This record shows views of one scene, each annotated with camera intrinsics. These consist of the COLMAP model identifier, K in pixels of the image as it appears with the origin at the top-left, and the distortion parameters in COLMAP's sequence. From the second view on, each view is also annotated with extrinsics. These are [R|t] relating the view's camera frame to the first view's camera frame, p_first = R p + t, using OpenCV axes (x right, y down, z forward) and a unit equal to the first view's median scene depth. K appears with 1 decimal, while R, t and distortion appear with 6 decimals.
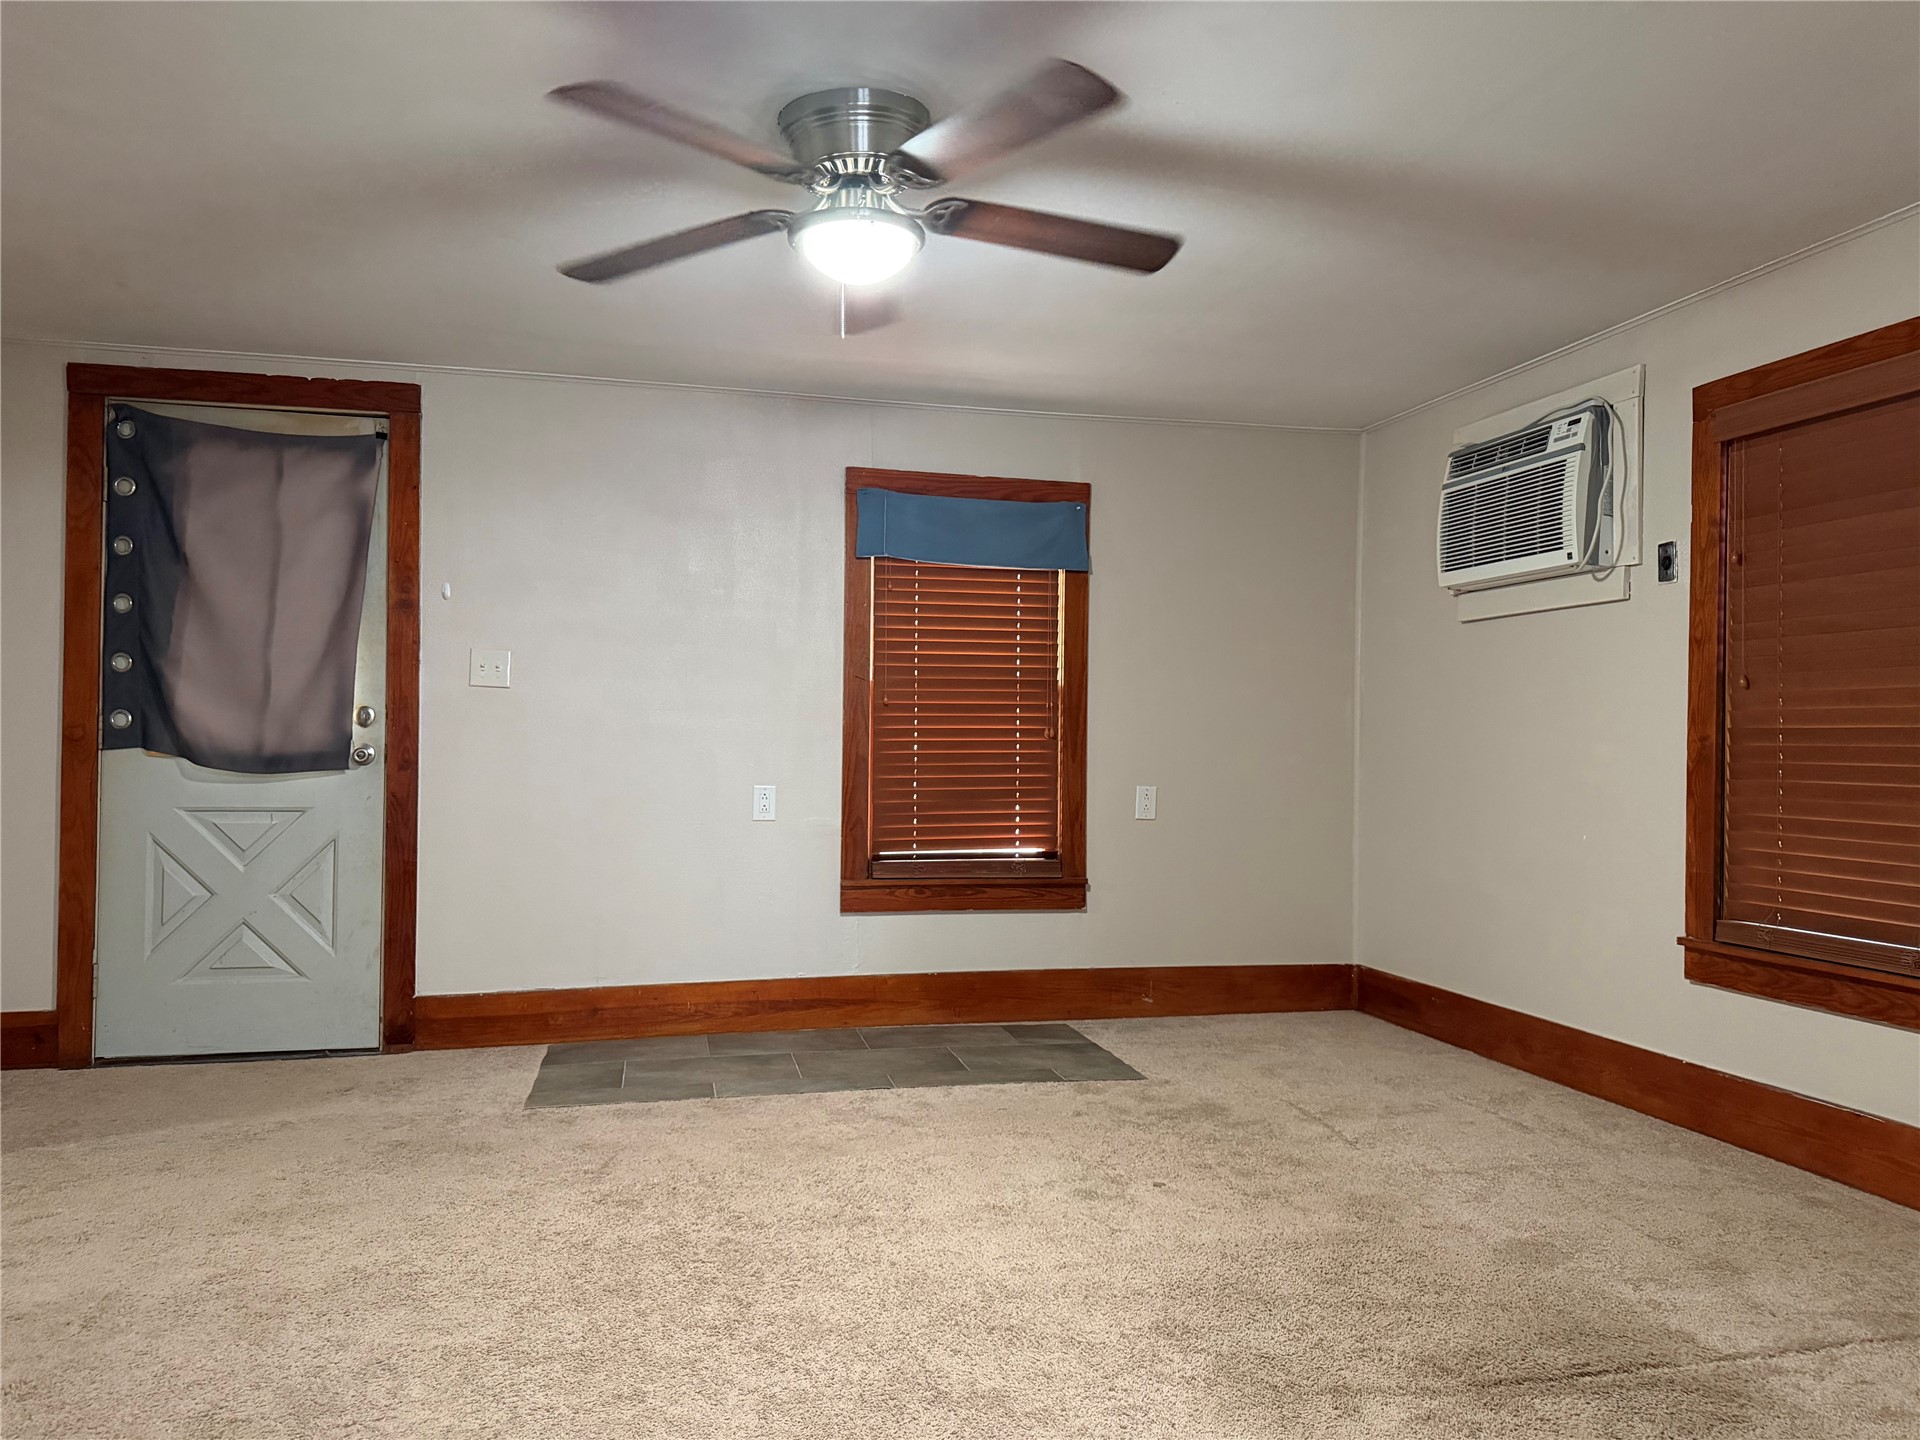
lens RADIAL K [[1366.1, 0, 956.7], [0, 1366.1, 720.6], [0, 0, 1]] dist [0.102458, -0.147066]
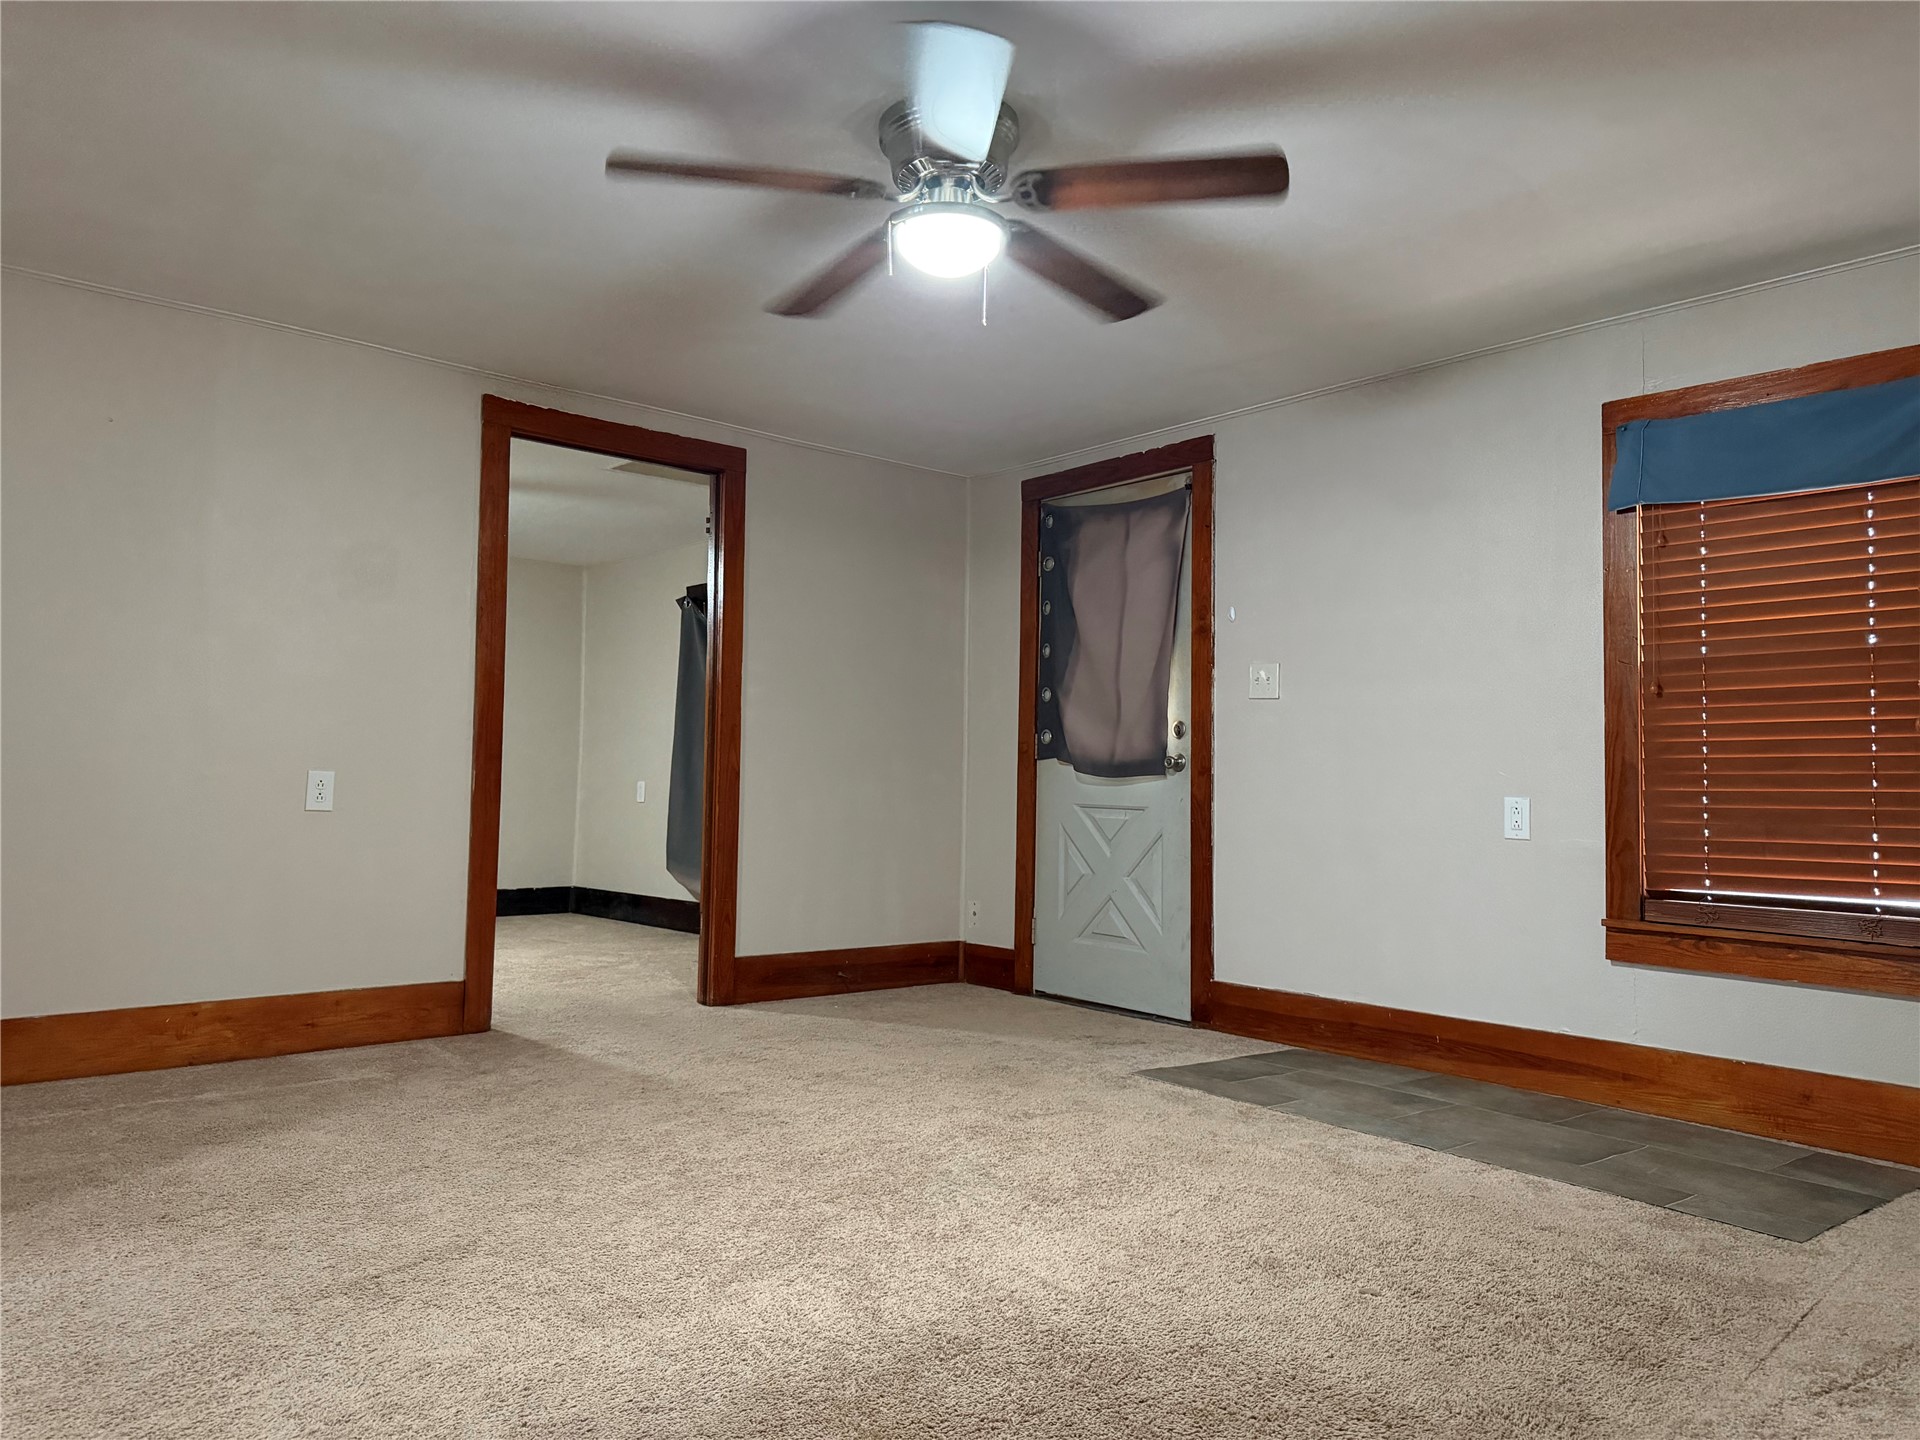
lens RADIAL K [[1366.1, 0, 956.7], [0, 1366.1, 720.6], [0, 0, 1]] dist [0.102458, -0.147066]
pose [[0.433130, -0.044252, -0.900245, 0.529597], [-0.007016, 0.998598, -0.052463, 0.051379], [0.901304, 0.029040, 0.432212, 0.340326]]
